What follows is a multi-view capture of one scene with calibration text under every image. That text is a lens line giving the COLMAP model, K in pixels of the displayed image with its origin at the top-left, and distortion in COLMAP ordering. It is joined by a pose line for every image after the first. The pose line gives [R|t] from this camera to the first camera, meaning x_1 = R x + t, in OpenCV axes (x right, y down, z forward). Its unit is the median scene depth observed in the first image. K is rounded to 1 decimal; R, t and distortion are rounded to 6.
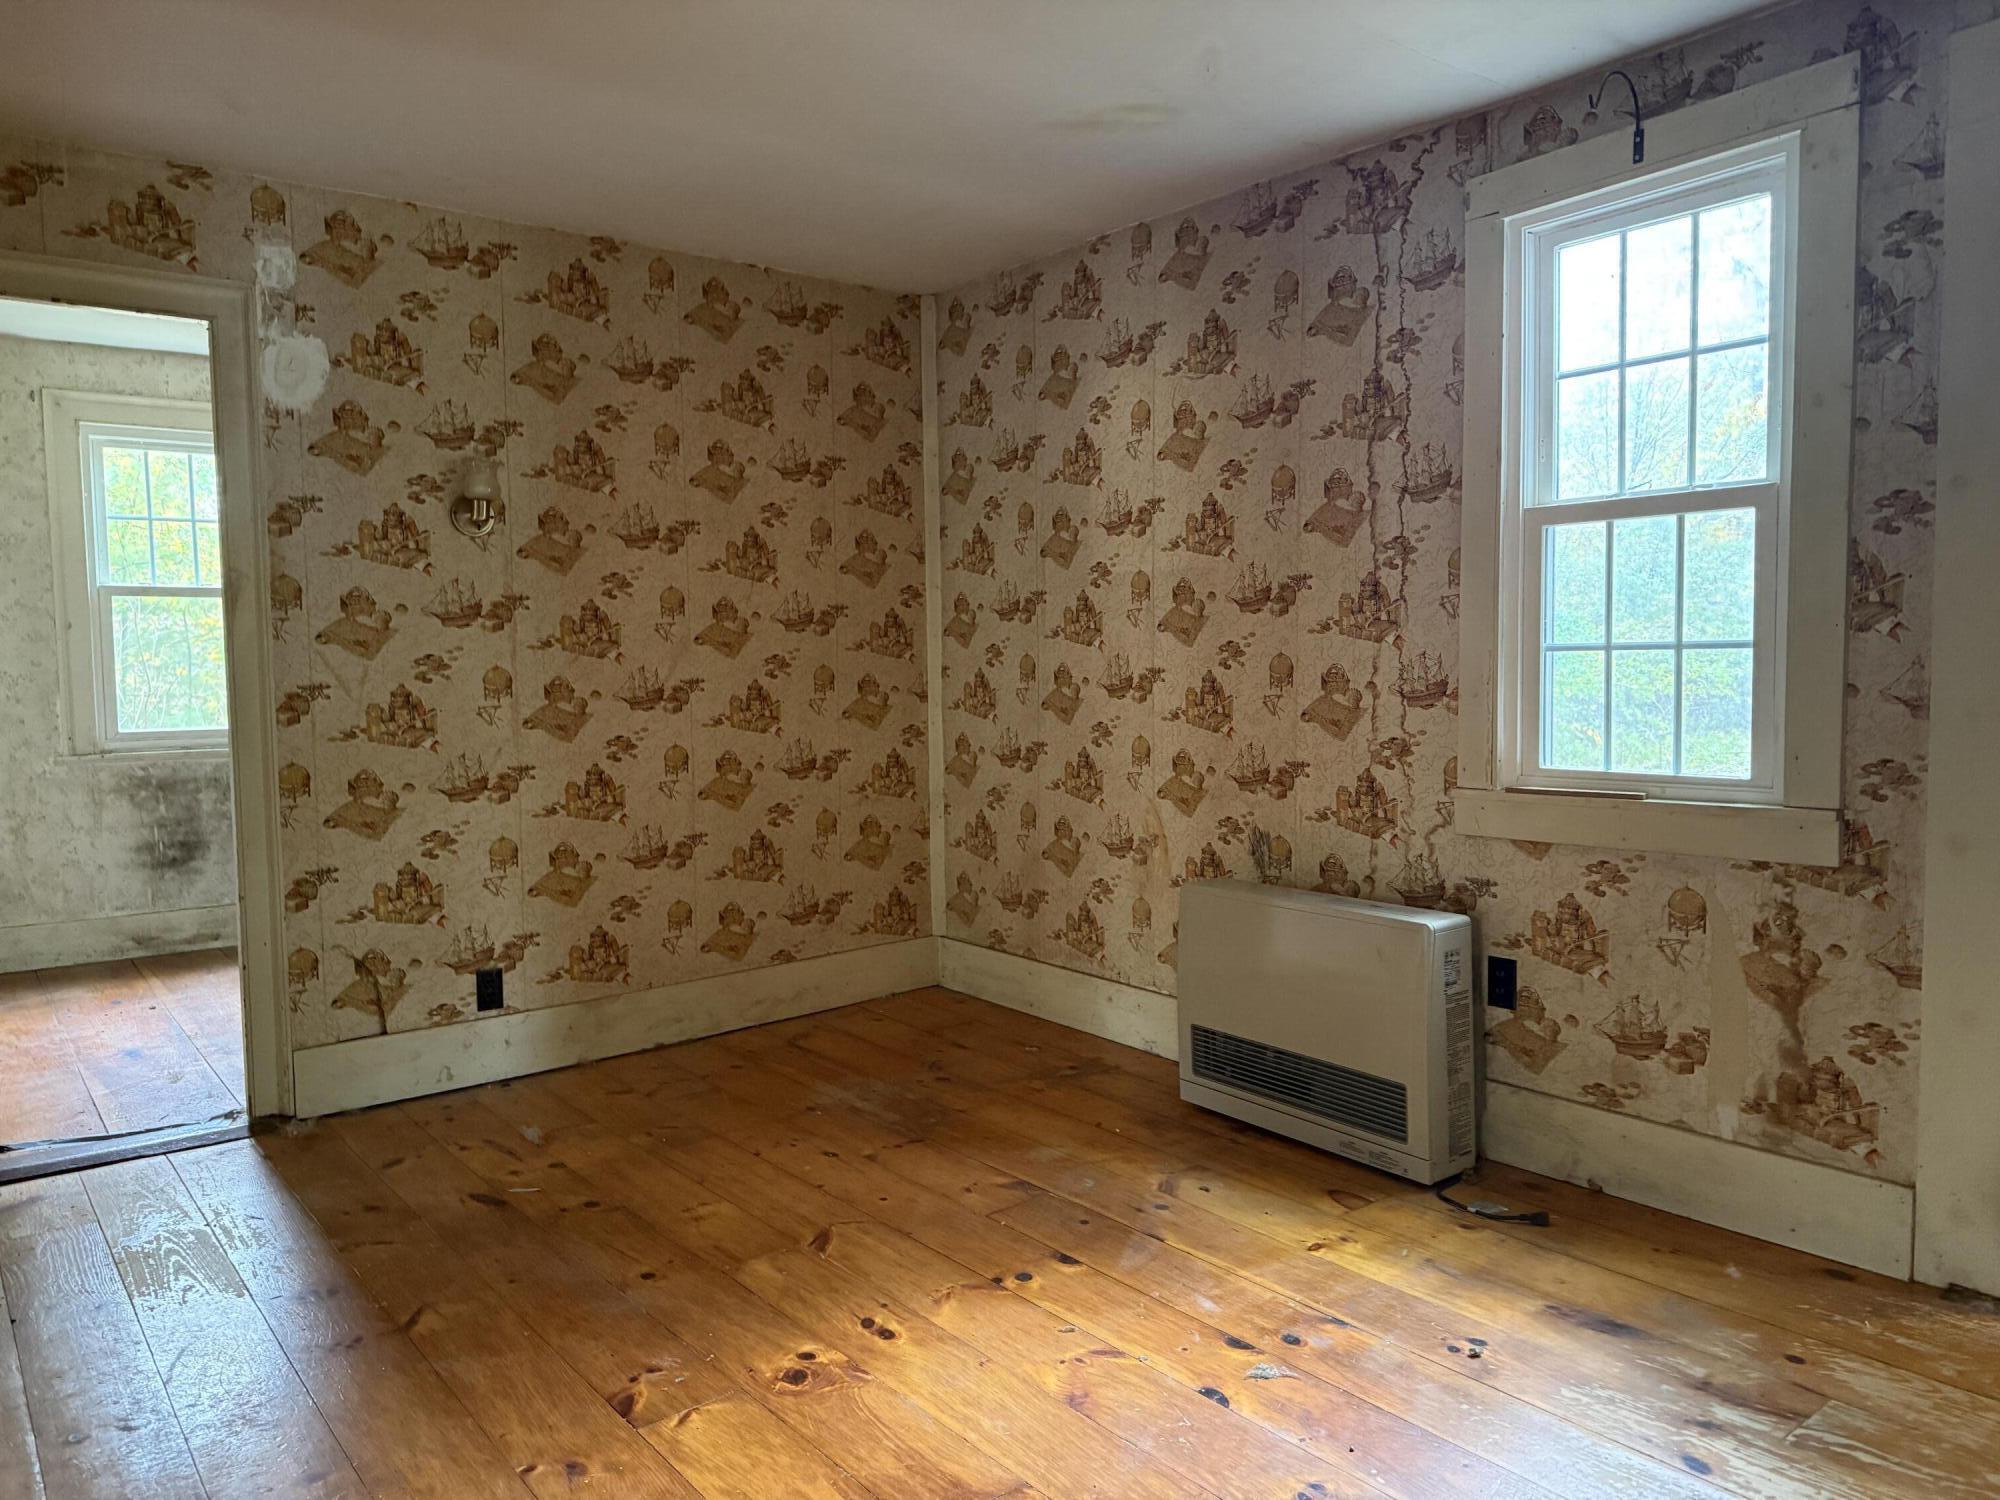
lens RADIAL K [[1399.9, 0, 989.2], [0, 1399.9, 752.4], [0, 0, 1]] dist [0.065786, -0.064361]
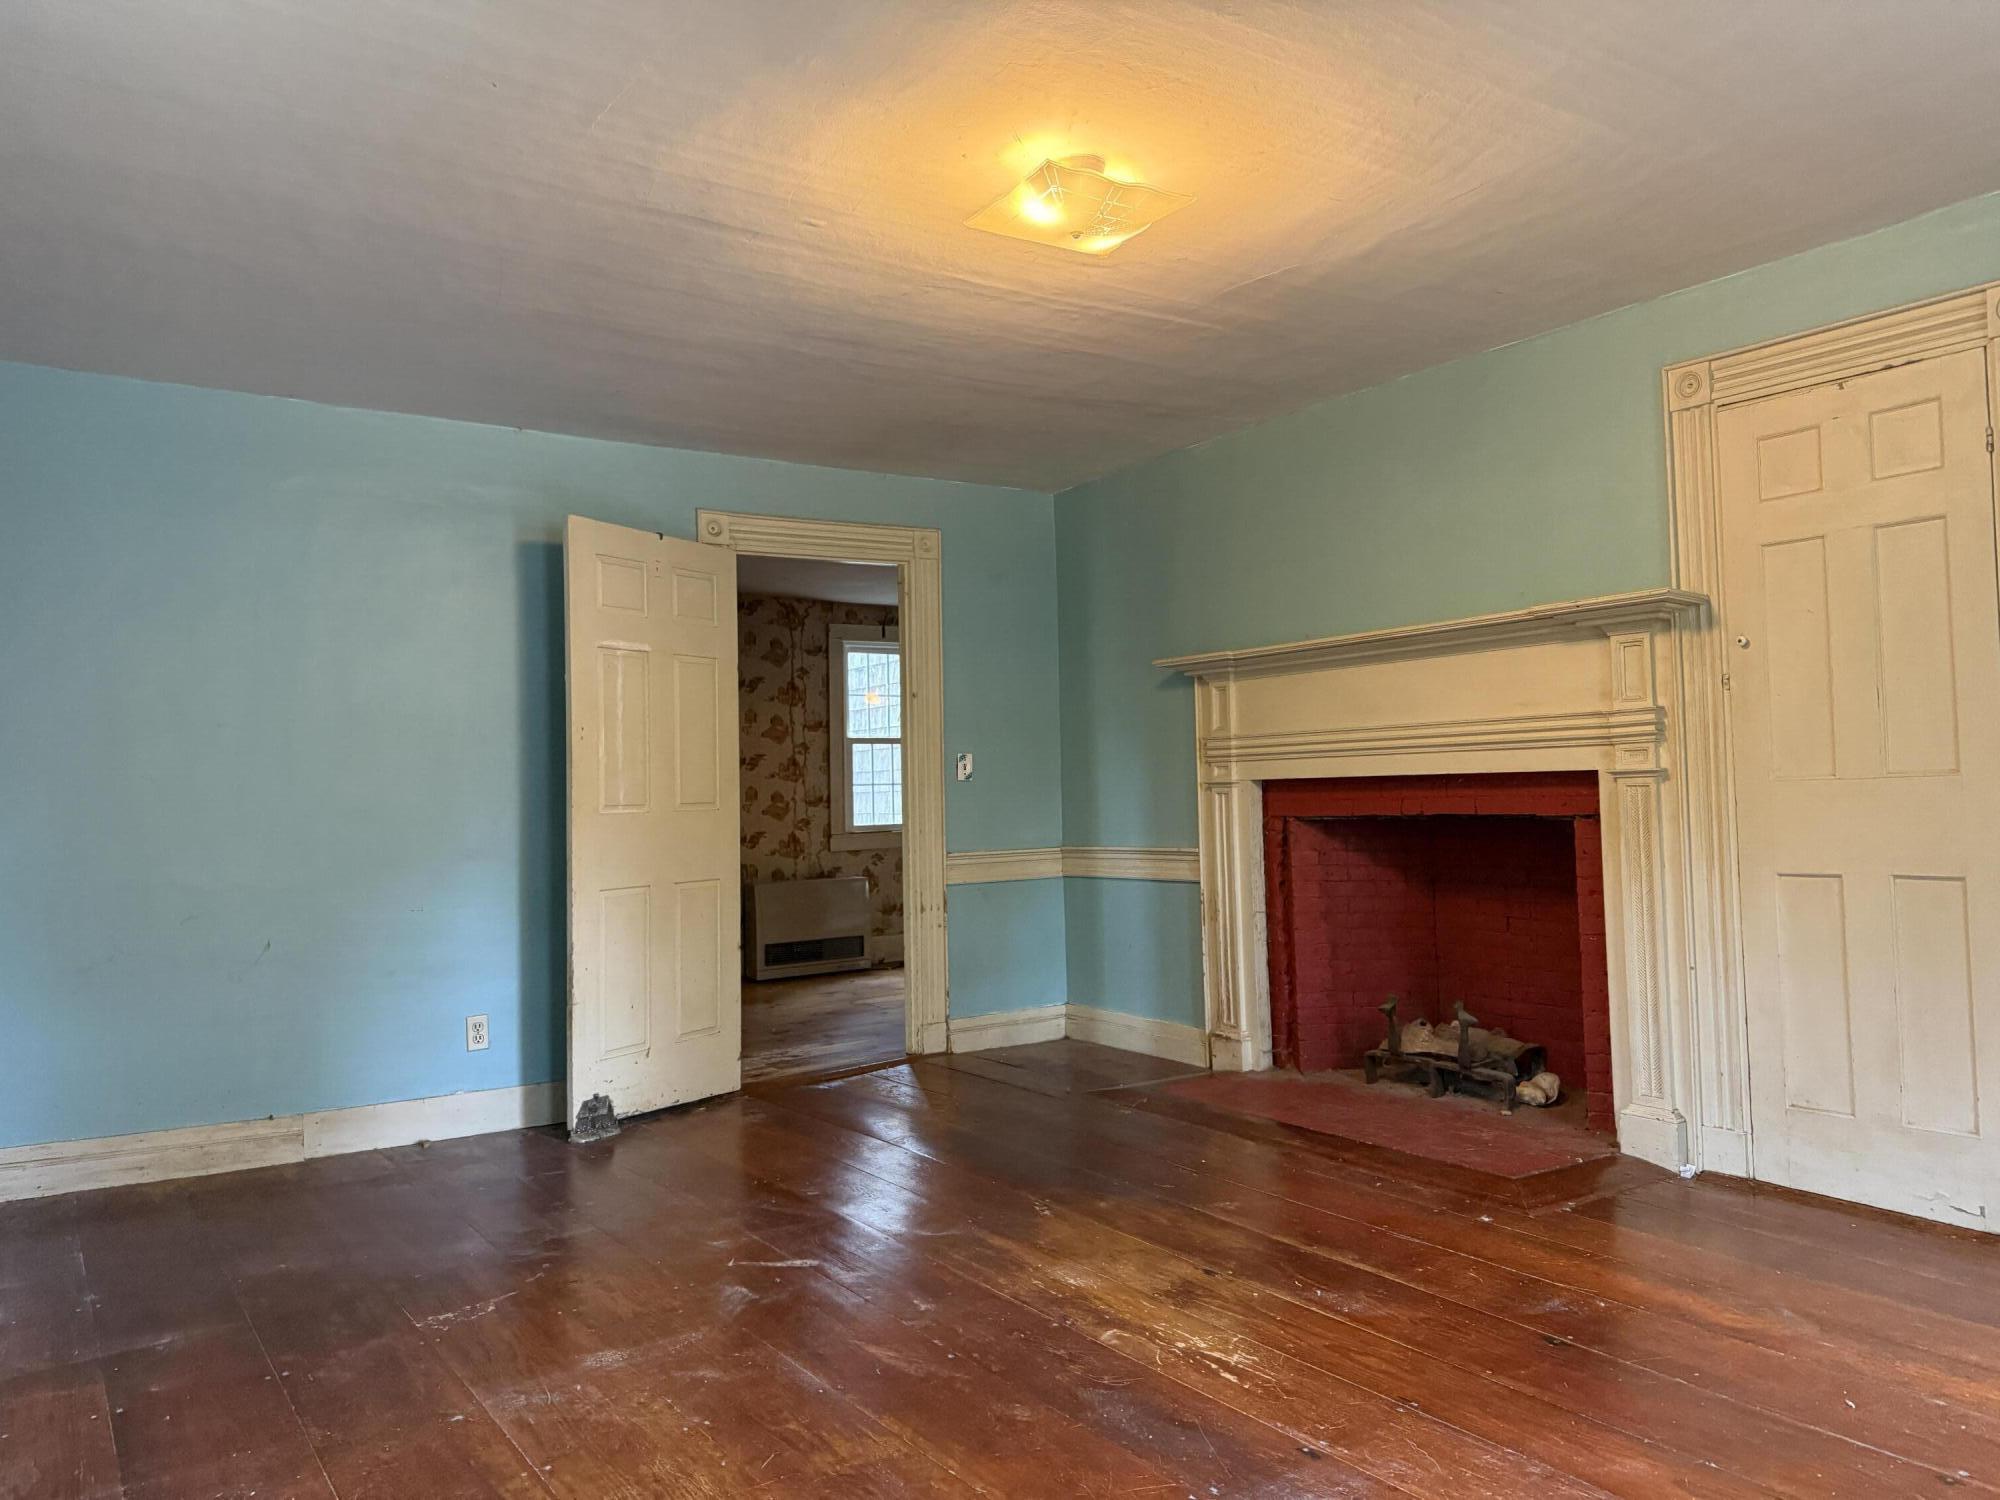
lens RADIAL K [[1399.9, 0, 1014.5], [0, 1399.9, 750.9], [0, 0, 1]] dist [0.065786, -0.064361]
pose [[0.051106, 0.052610, 0.997307, -2.808348], [0.095306, 0.993797, -0.057309, 0.062651], [-0.994135, 0.097978, 0.045775, 0.582891]]
